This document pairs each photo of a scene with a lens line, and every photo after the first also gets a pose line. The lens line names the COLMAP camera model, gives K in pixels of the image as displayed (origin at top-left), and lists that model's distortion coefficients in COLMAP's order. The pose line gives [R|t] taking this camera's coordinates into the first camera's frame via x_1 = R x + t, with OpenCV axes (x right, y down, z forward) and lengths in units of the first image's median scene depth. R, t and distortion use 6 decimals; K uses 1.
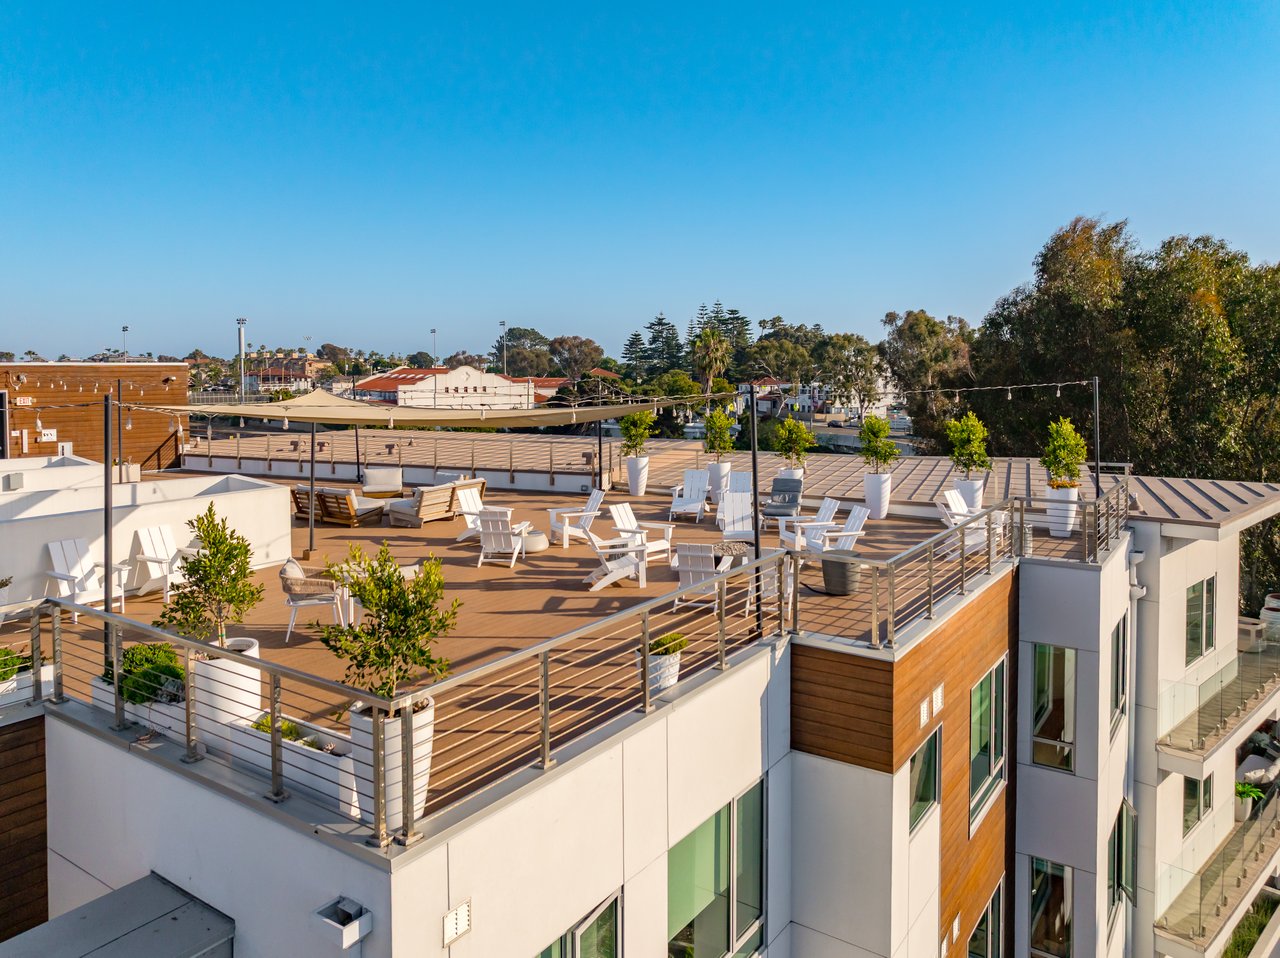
lens RADIAL K [[899.9, 0, 645.3], [0, 899.9, 484.8], [0, 0, 1]] dist [-0.004569, 0.005191]
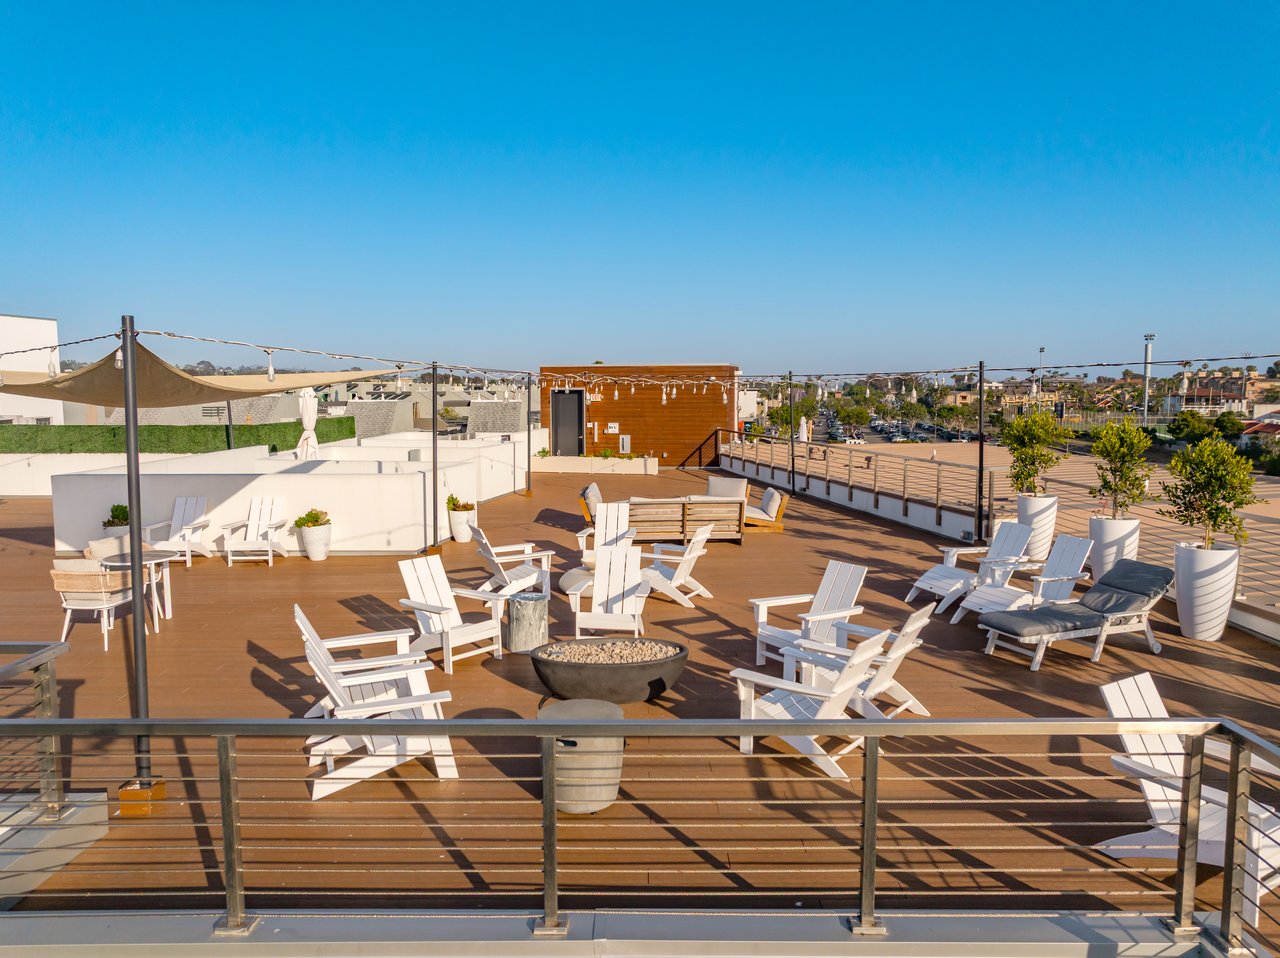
lens RADIAL K [[899.9, 0, 632.5], [0, 899.9, 474.2], [0, 0, 1]] dist [-0.004569, 0.005191]
pose [[0.552627, 0.079060, -0.829671, 0.277085], [-0.108702, 0.993824, 0.022298, -0.023728], [0.826310, 0.077864, 0.557808, 0.367909]]
